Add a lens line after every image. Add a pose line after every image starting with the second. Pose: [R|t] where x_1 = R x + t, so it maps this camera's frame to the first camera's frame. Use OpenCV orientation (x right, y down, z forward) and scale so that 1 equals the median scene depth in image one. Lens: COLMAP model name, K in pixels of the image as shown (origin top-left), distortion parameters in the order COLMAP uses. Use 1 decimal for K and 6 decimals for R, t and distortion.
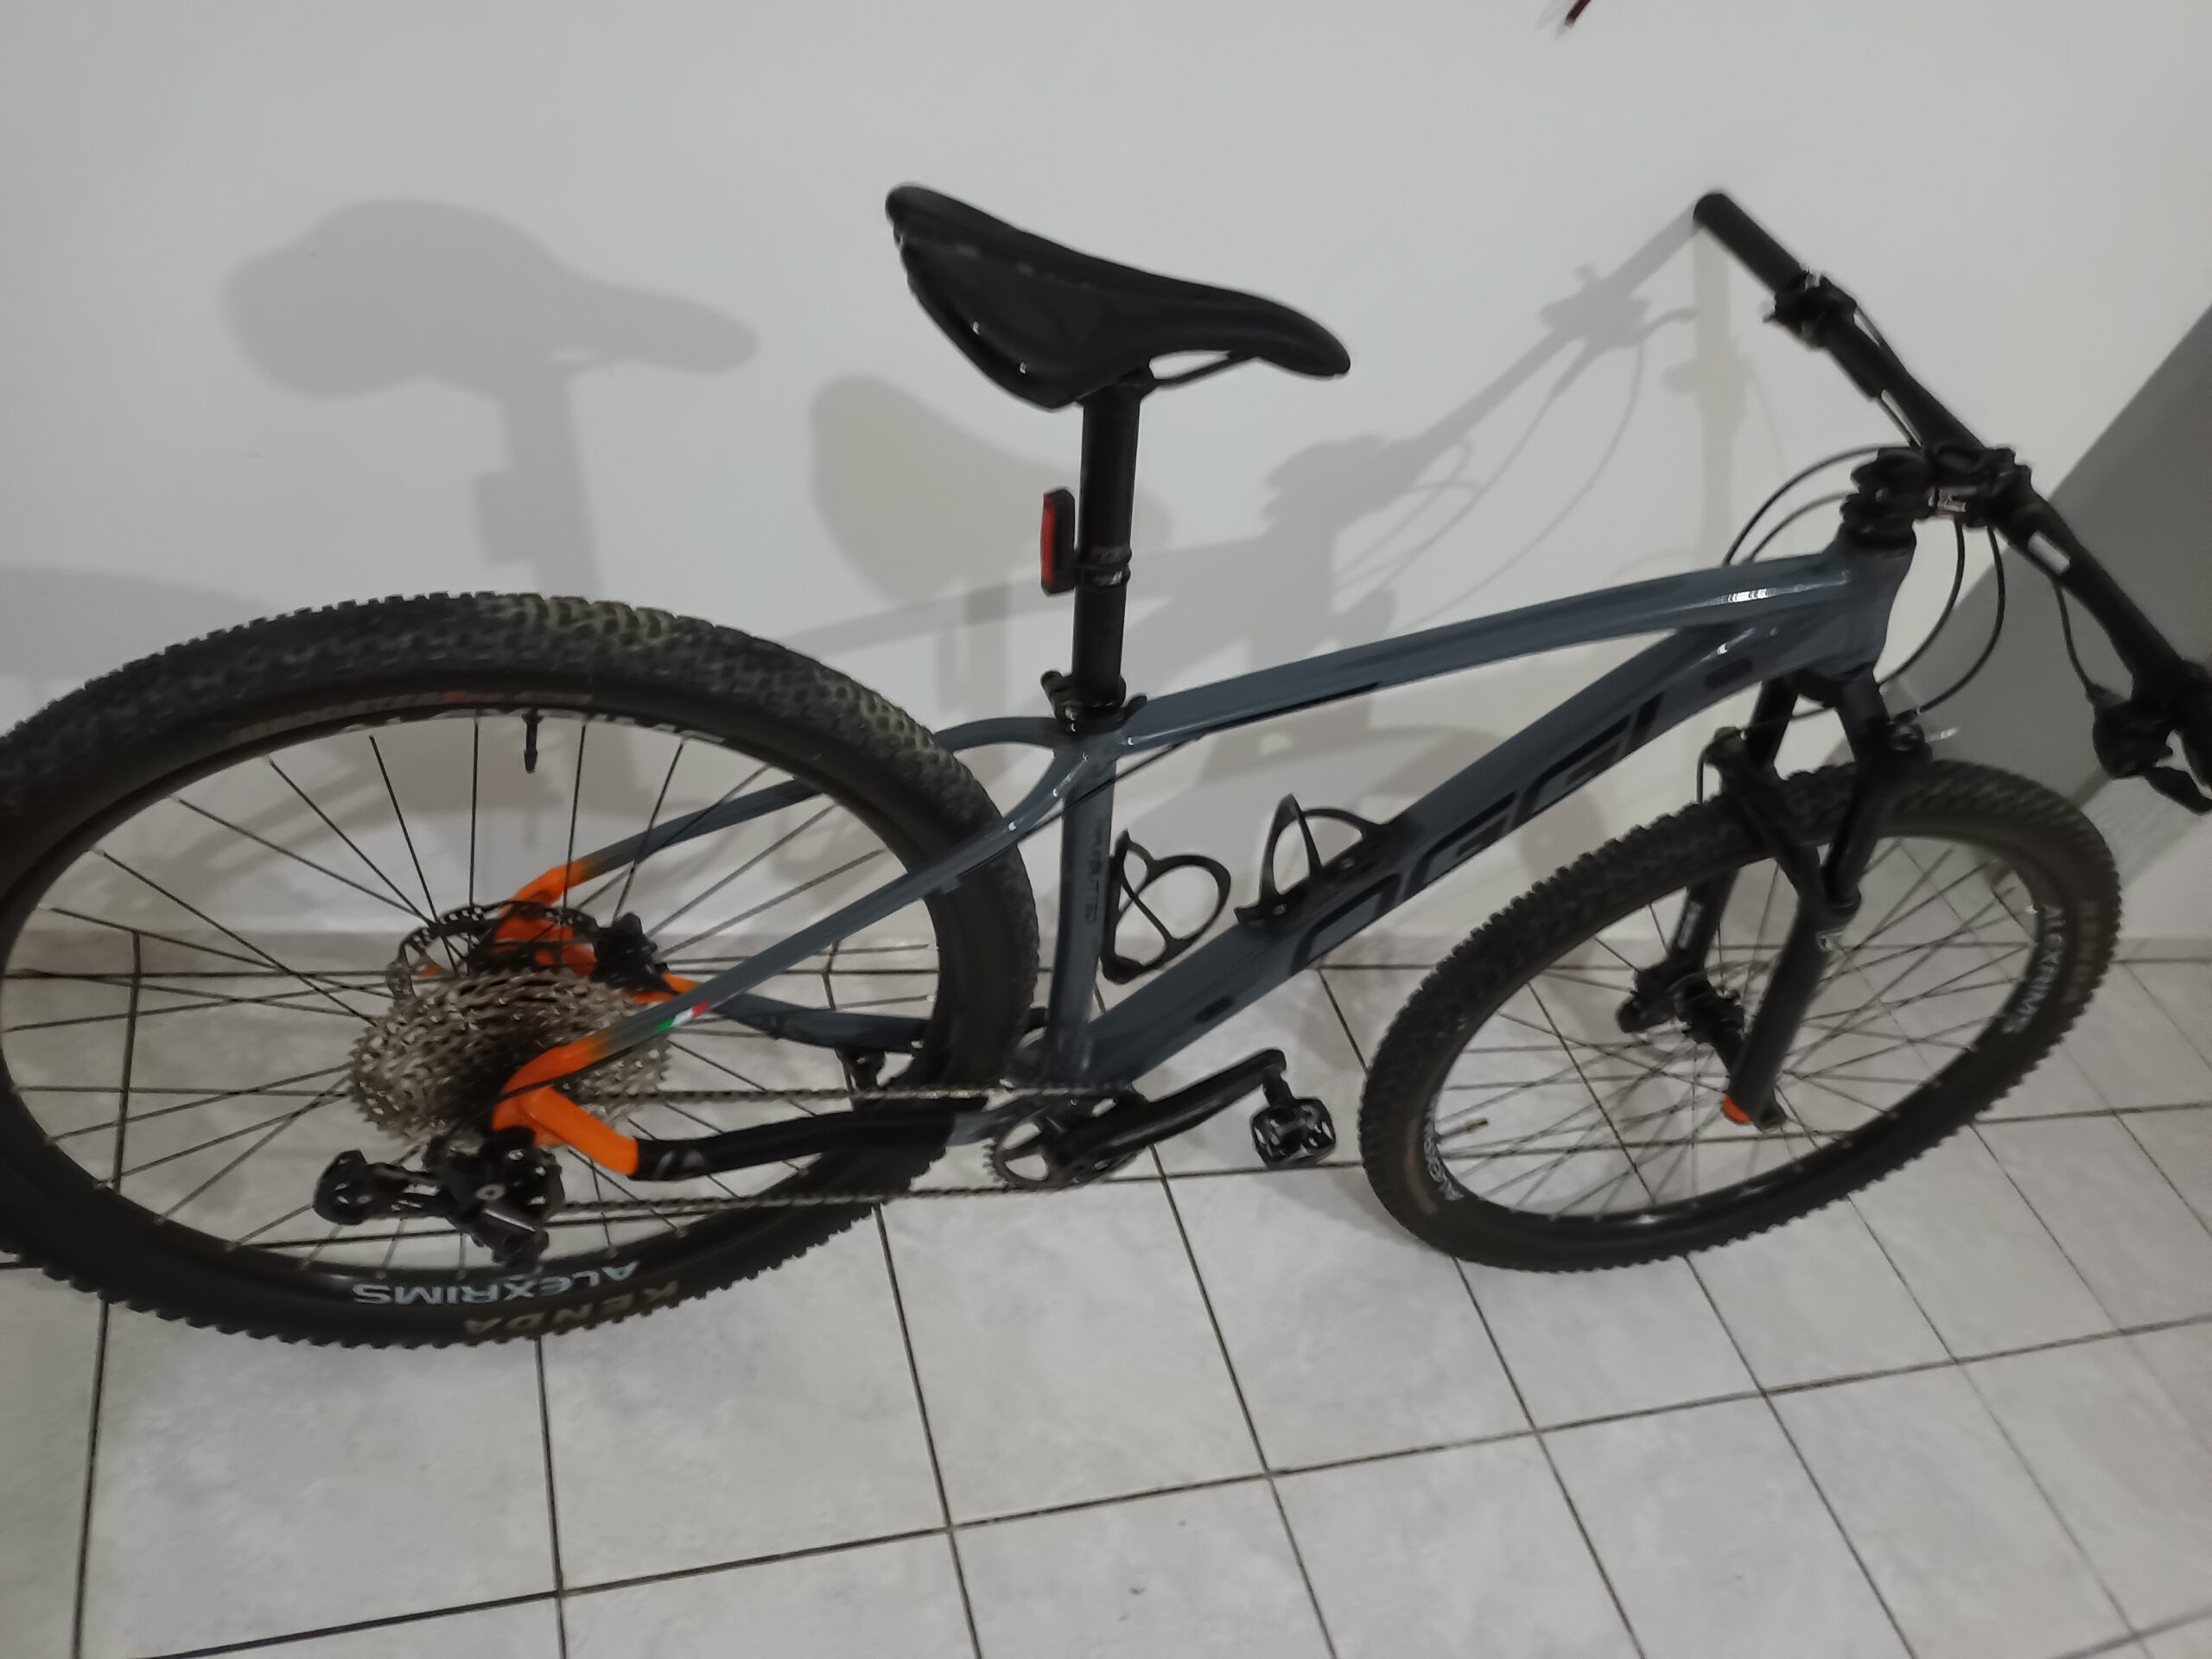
lens RADIAL K [[1660.2, 0, 1104.9], [0, 1660.2, 848.2], [0, 0, 1]] dist [0.079281, -0.137317]
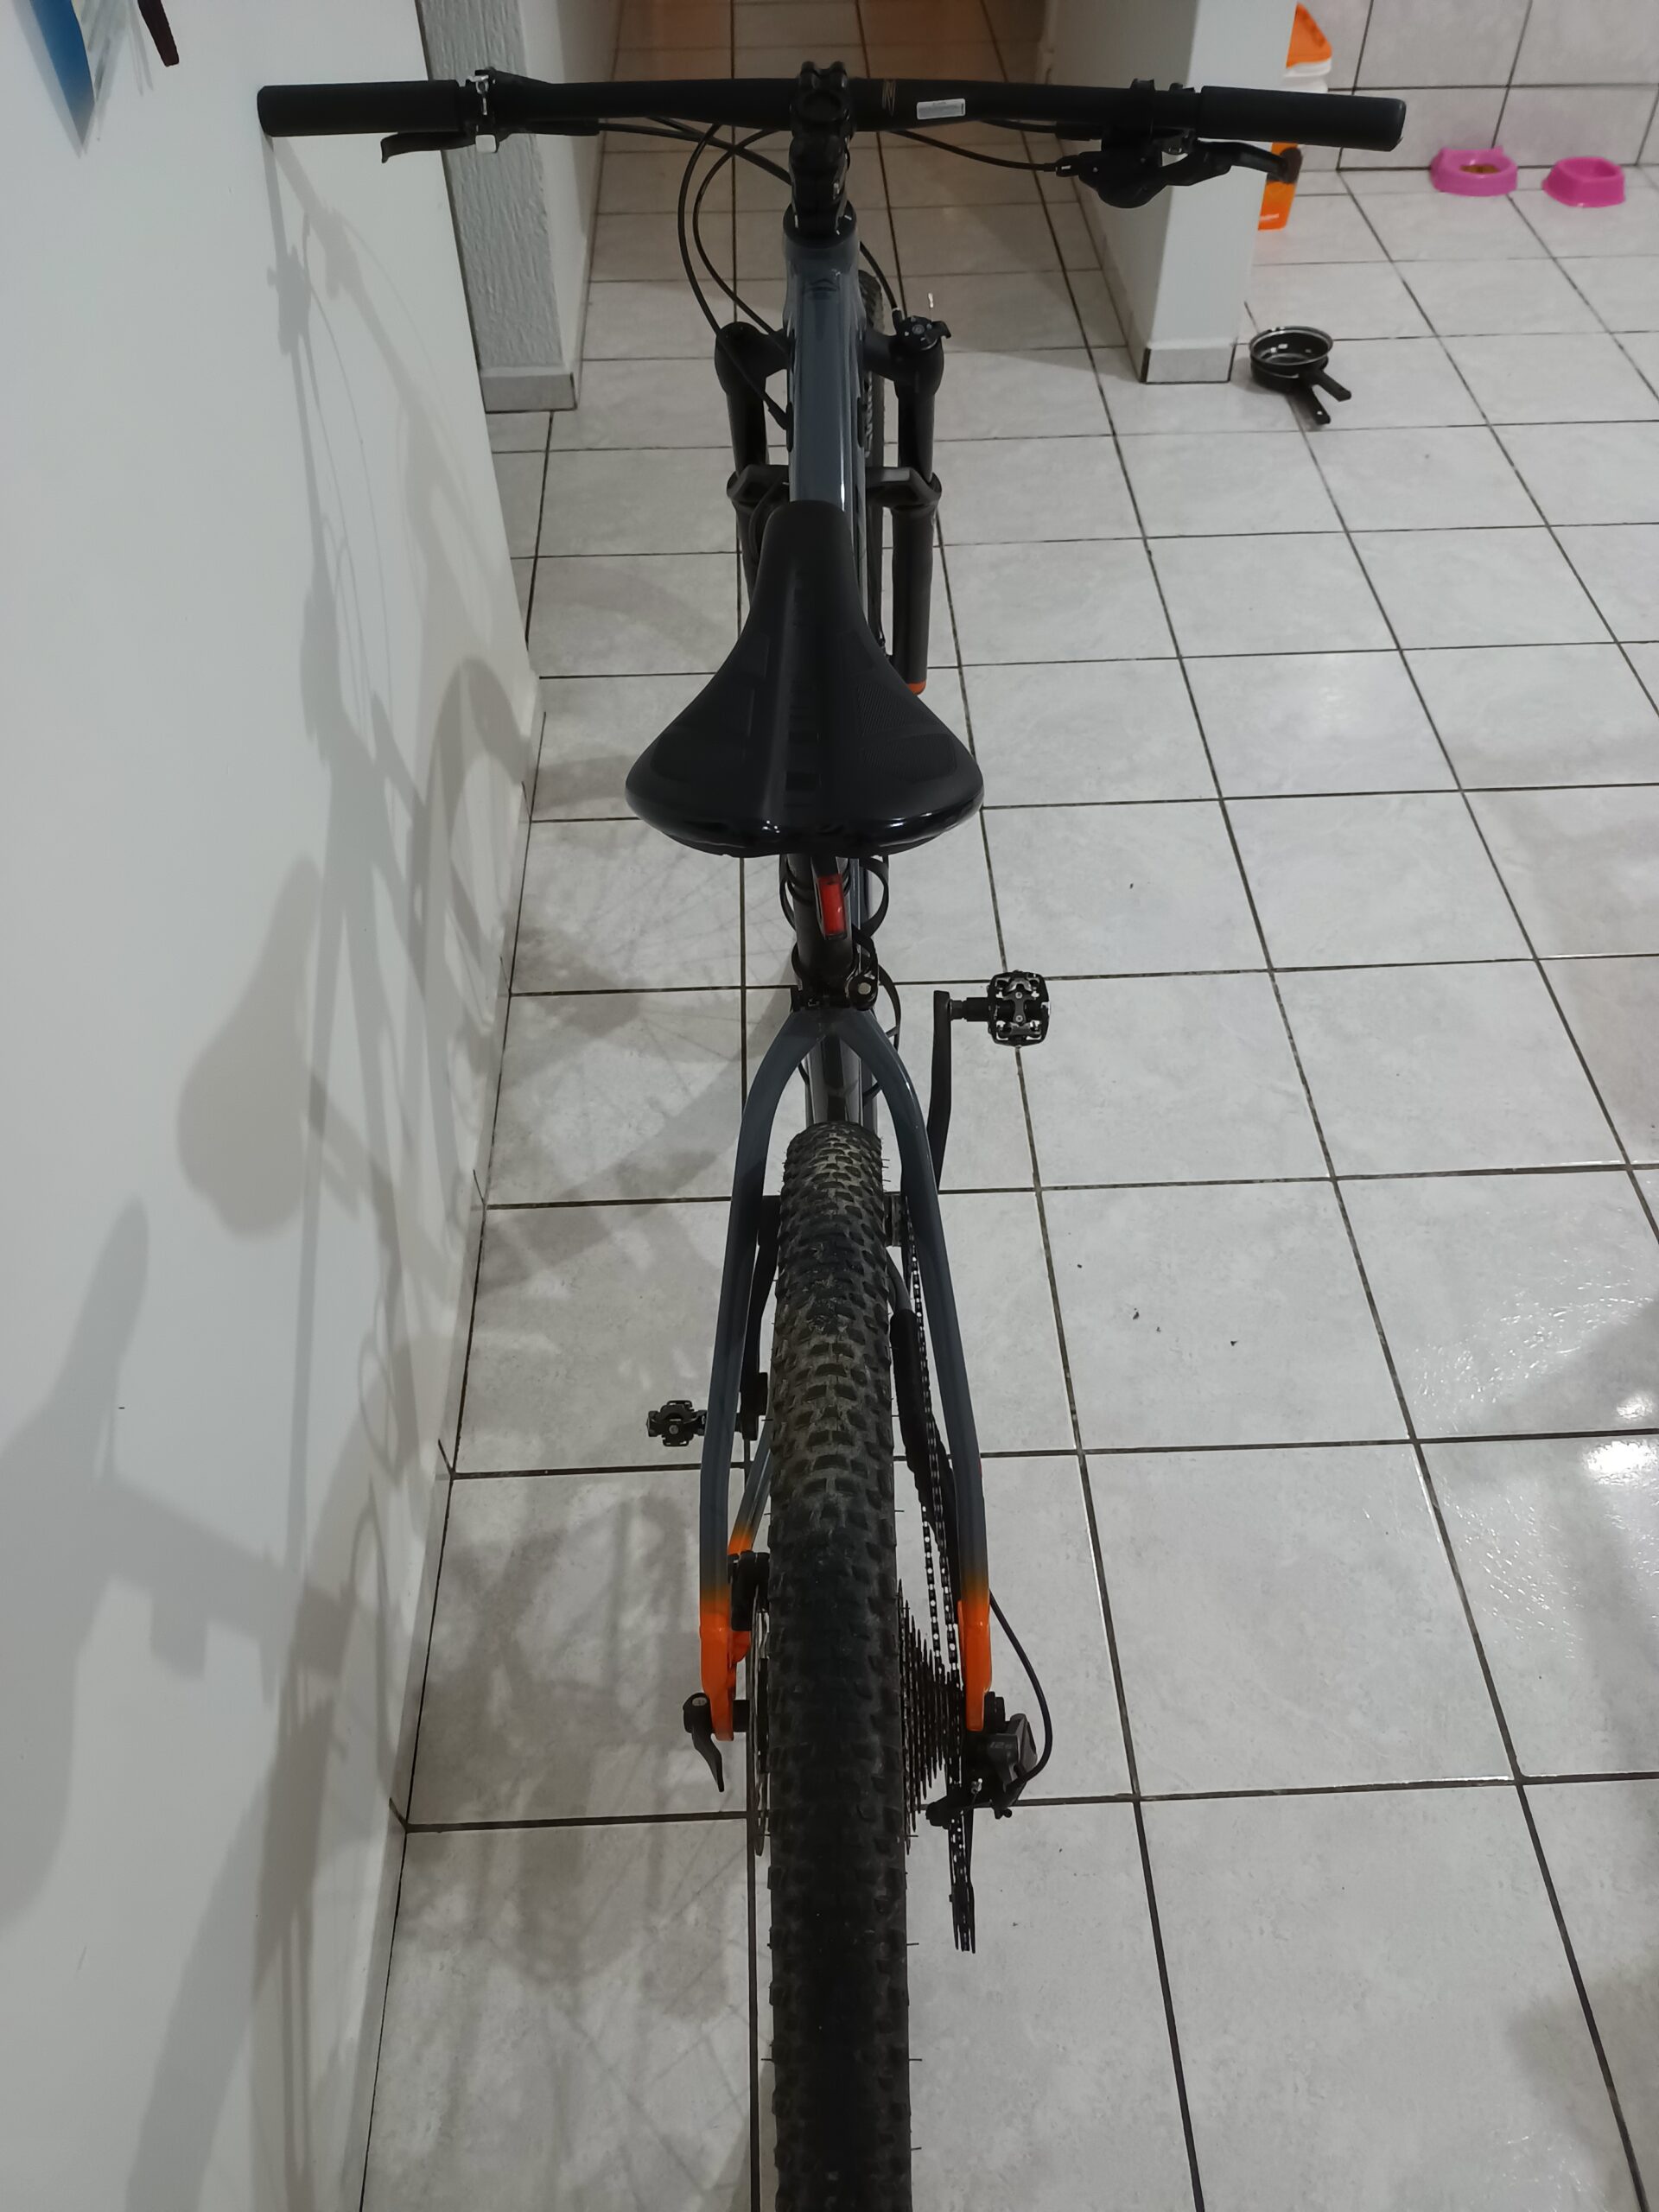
lens RADIAL K [[1642.9, 0, 829.5], [0, 1642.9, 1106.0], [0, 0, 1]] dist [0.103832, -0.172593]
pose [[0.248853, -0.912501, 0.324676, -0.290348], [0.733886, 0.396409, 0.551608, -0.435911], [-0.632047, 0.101006, 0.768319, 0.232587]]
